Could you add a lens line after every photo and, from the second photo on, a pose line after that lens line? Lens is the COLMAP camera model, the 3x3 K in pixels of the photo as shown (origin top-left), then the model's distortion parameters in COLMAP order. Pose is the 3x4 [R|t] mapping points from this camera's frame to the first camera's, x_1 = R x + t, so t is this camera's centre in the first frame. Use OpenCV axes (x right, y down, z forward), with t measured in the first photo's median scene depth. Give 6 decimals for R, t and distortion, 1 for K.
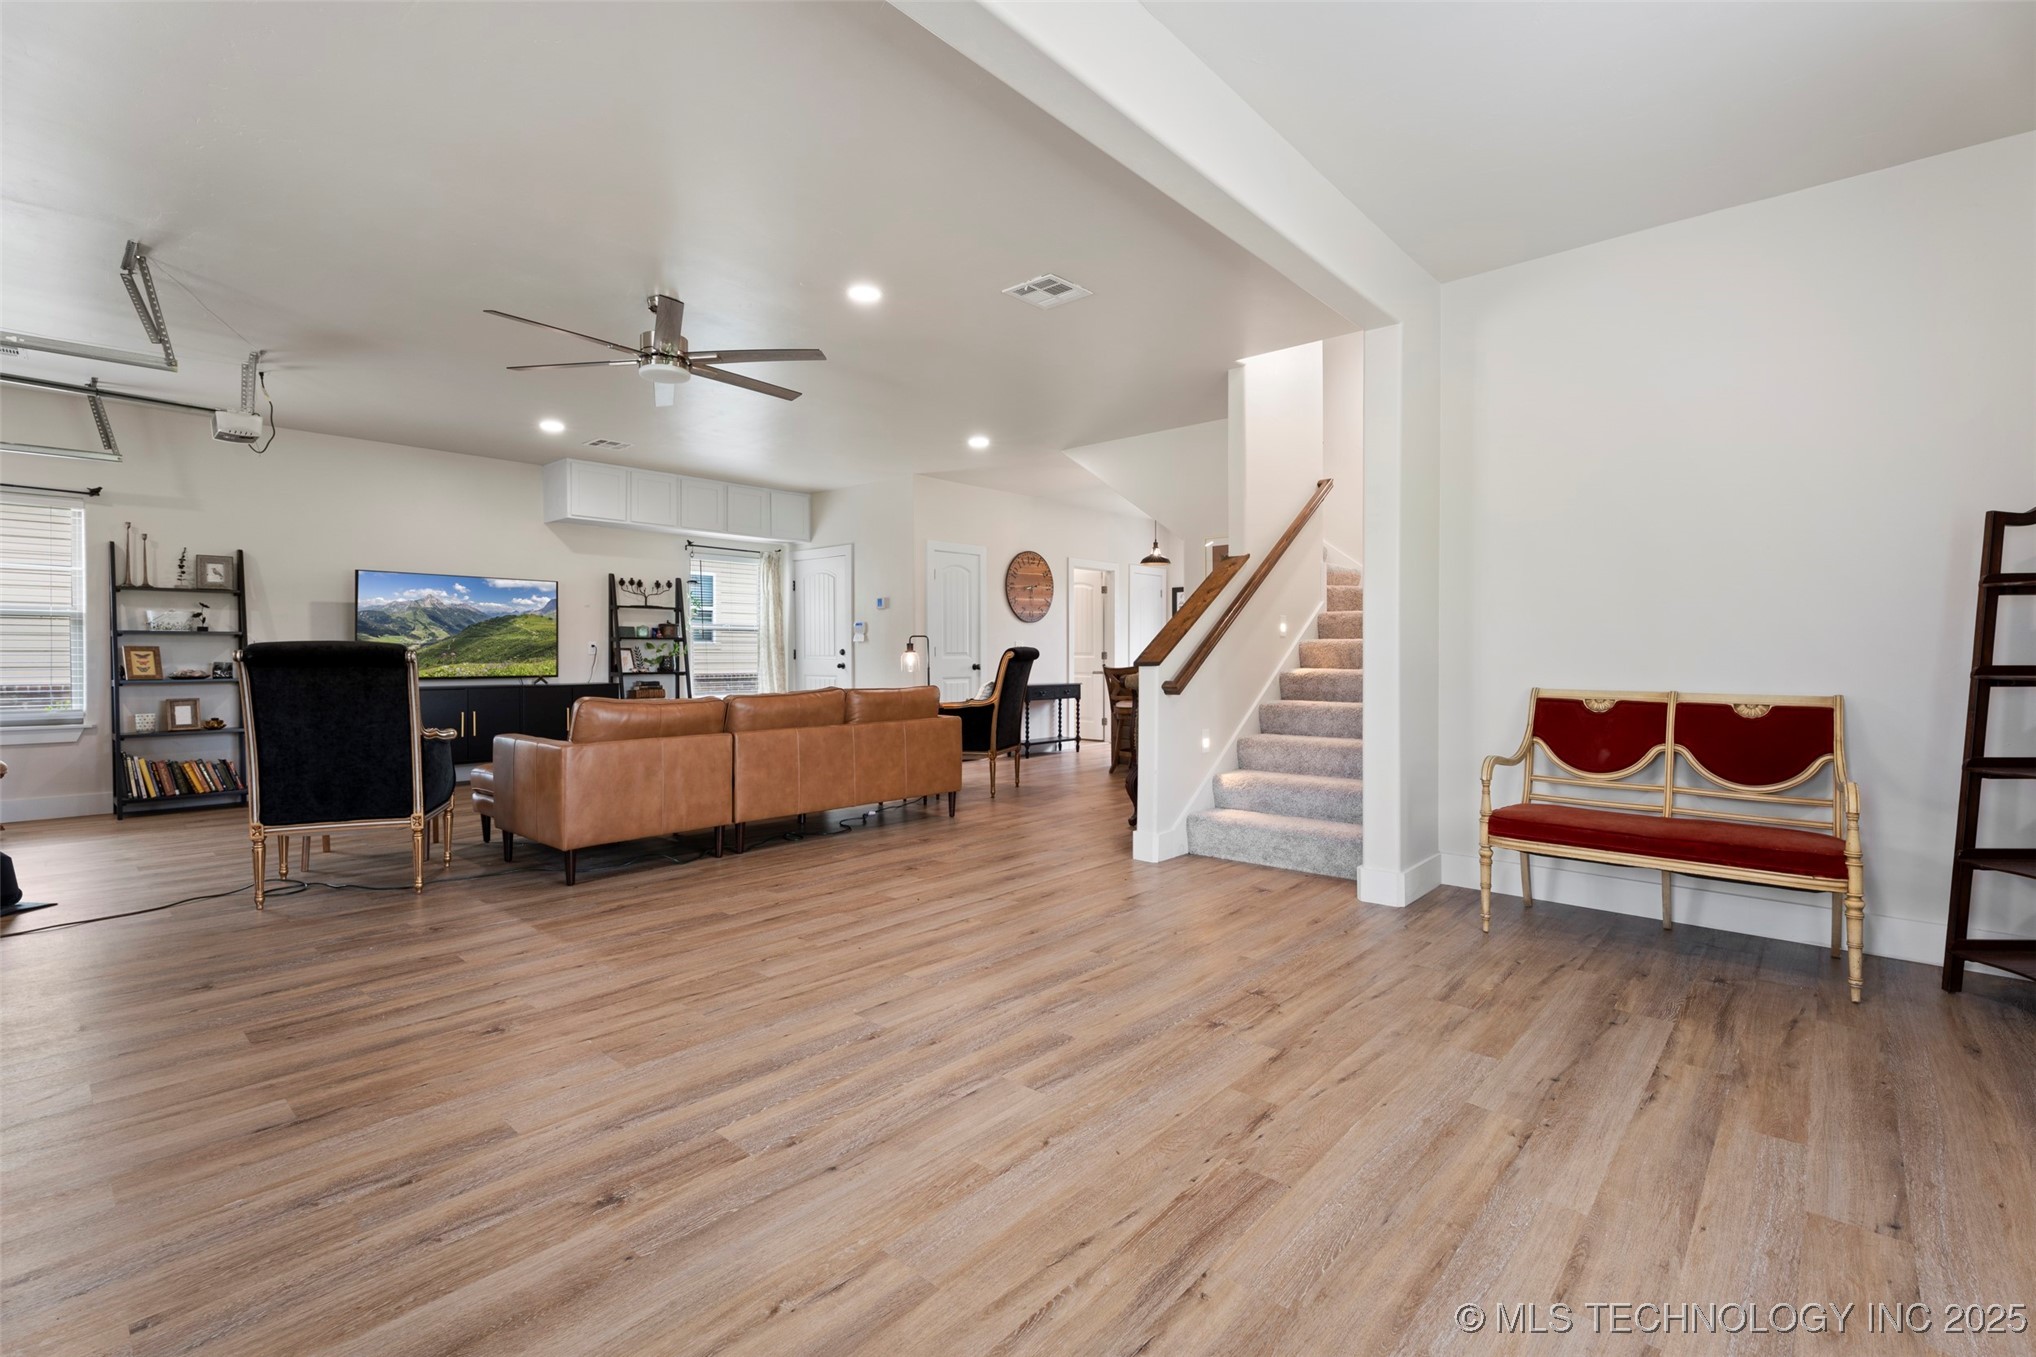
lens RADIAL K [[906.7, 0, 1020.8], [0, 906.7, 648.1], [0, 0, 1]] dist [0.008711, -0.003505]
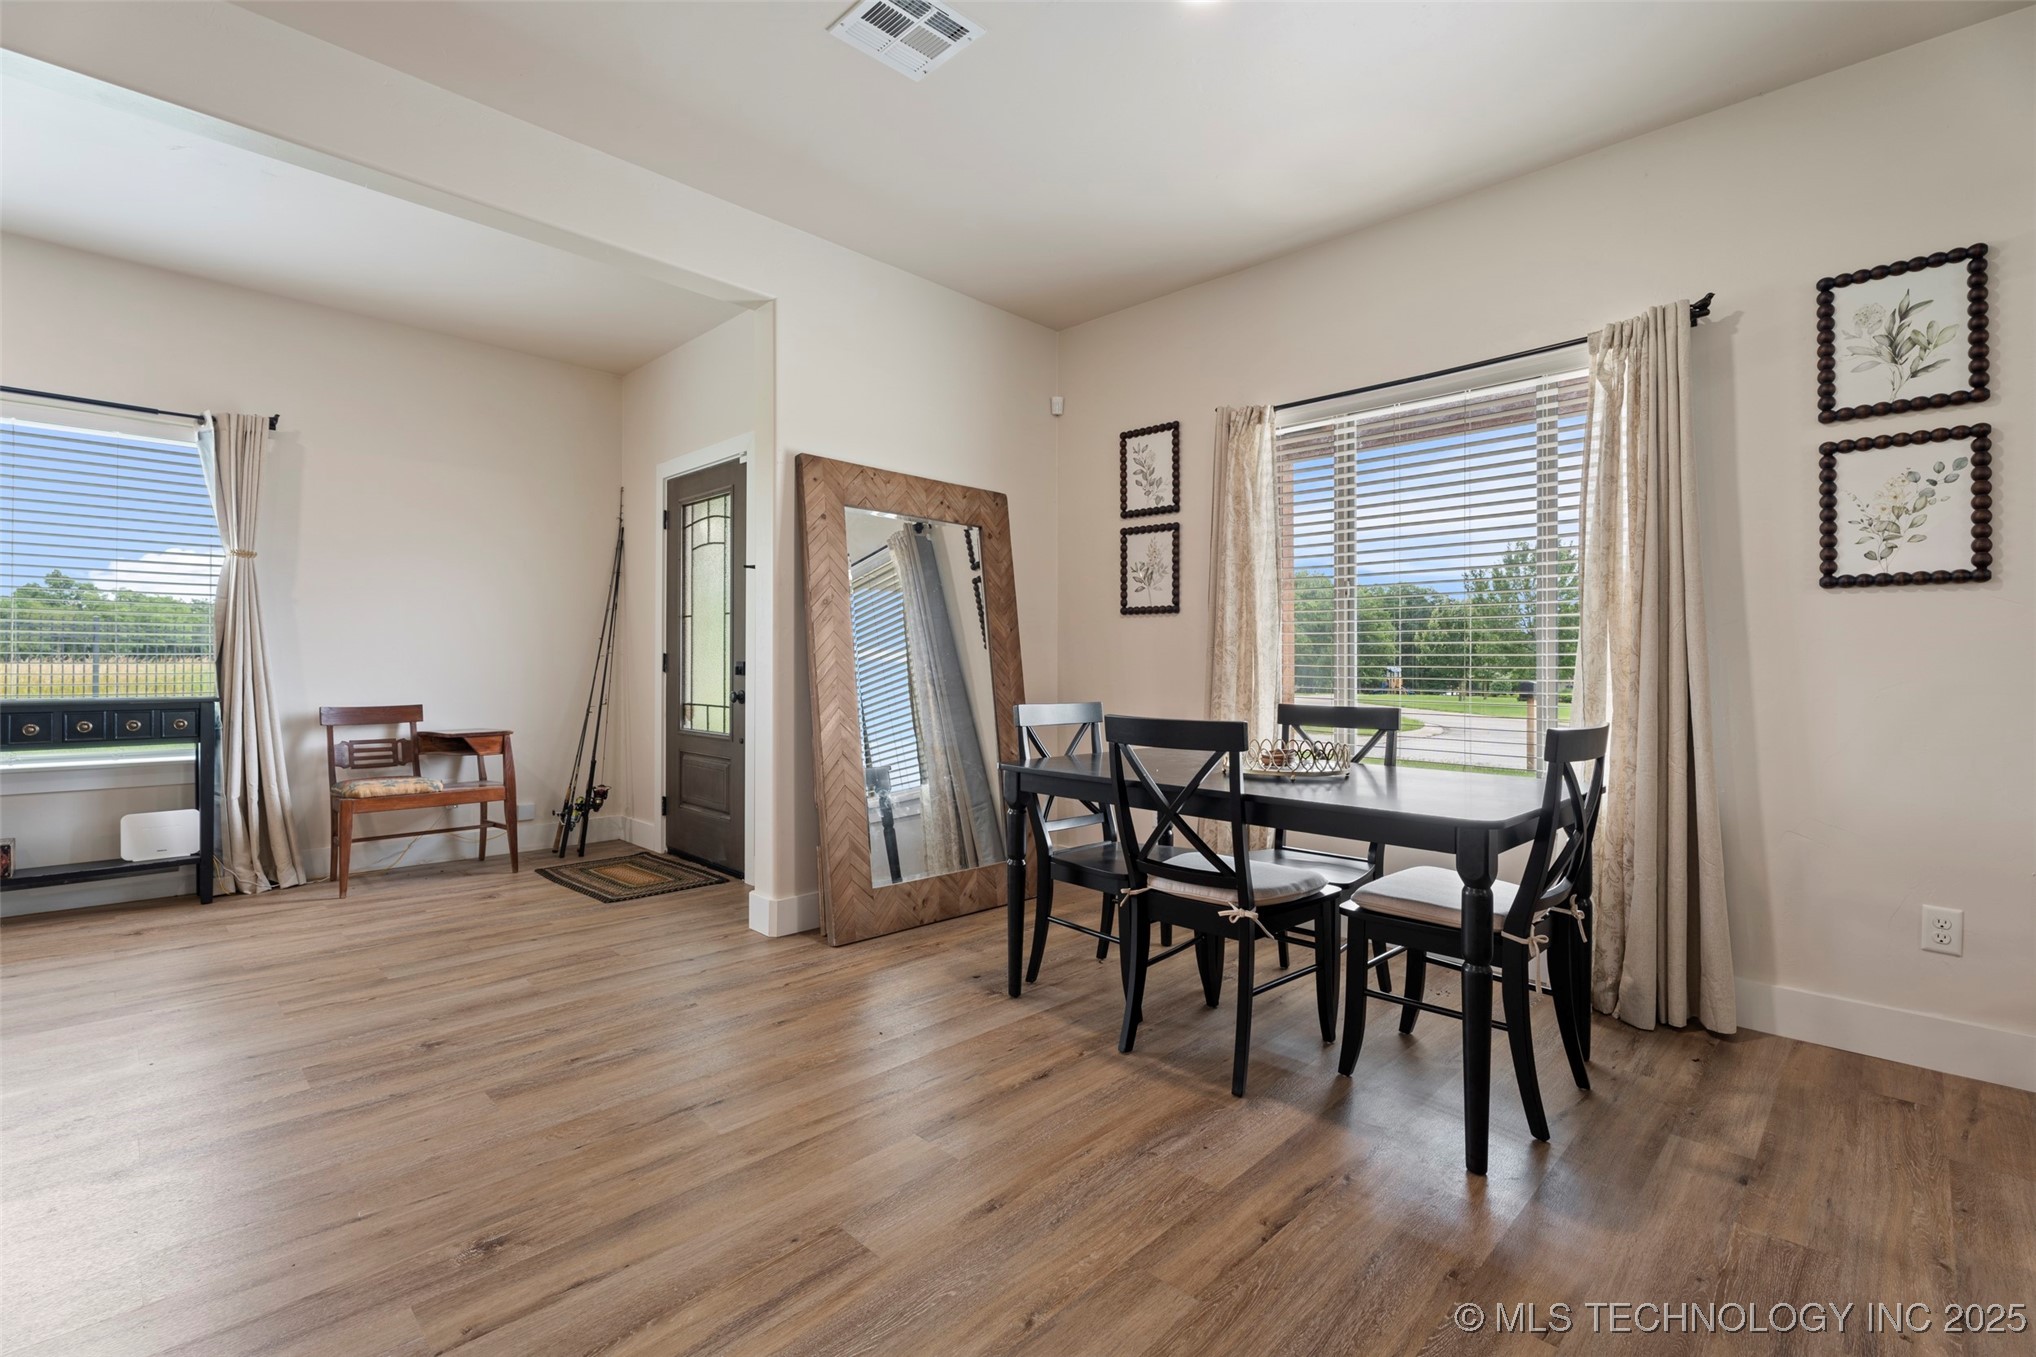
lens RADIAL K [[906.7, 0, 1027.6], [0, 906.7, 647.7], [0, 0, 1]] dist [0.008711, -0.003505]
pose [[-0.999136, -0.009932, 0.040357, -0.345892], [-0.010934, 0.999635, -0.024698, 0.004310], [-0.040097, -0.025117, -0.998880, 0.578810]]
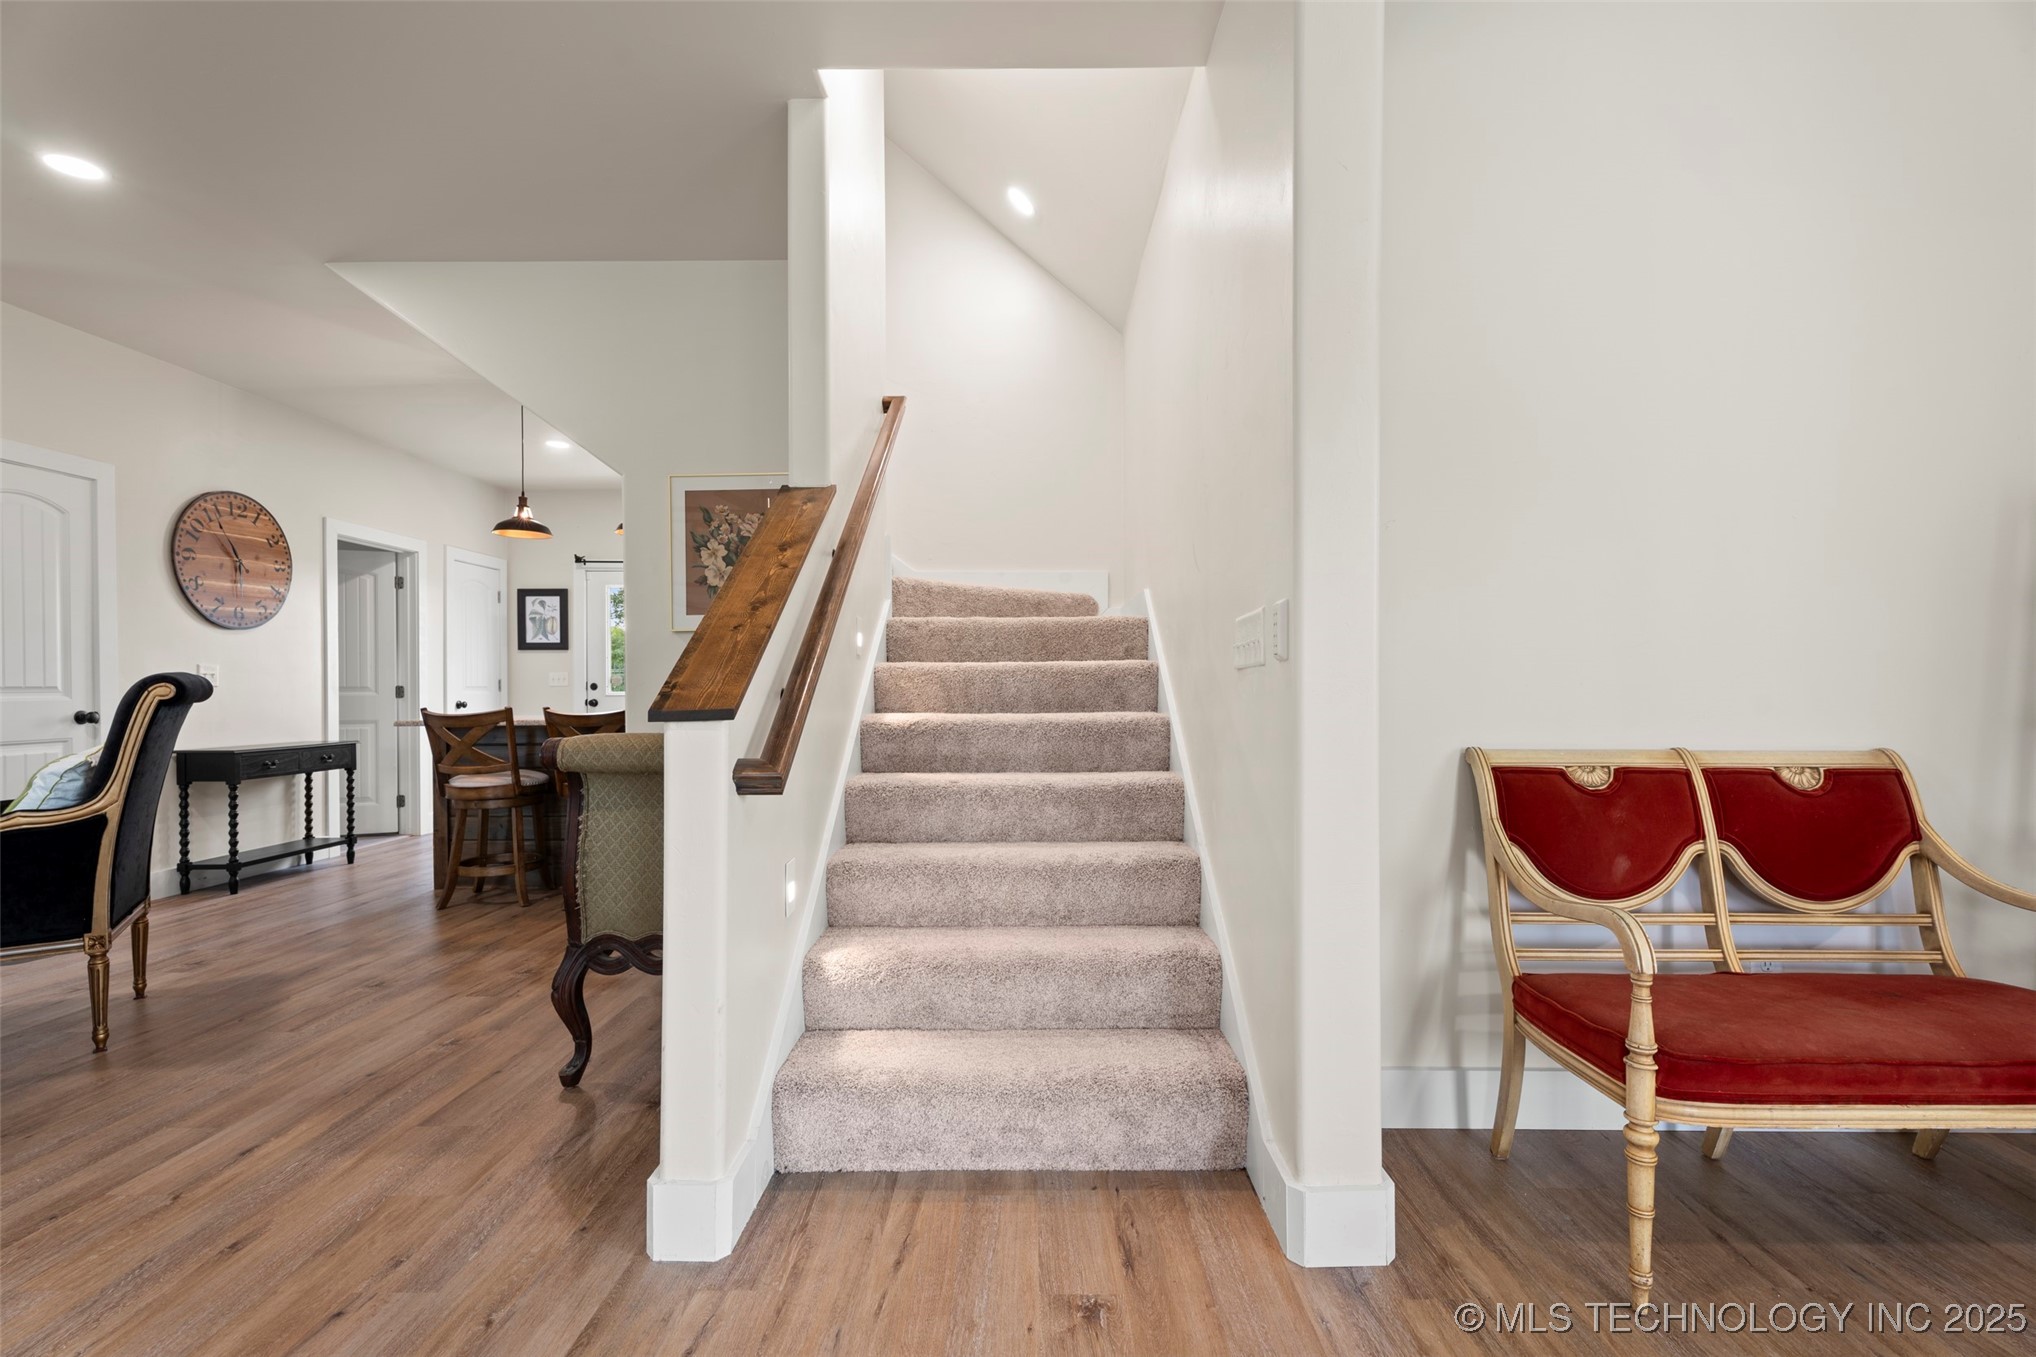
lens RADIAL K [[906.7, 0, 1009.7], [0, 906.7, 693.6], [0, 0, 1]] dist [0.008711, -0.003505]
pose [[0.749262, -0.006503, 0.662242, -0.004833], [-0.001897, 0.999927, 0.011965, 0.002614], [-0.662271, -0.010221, 0.749195, 0.423125]]
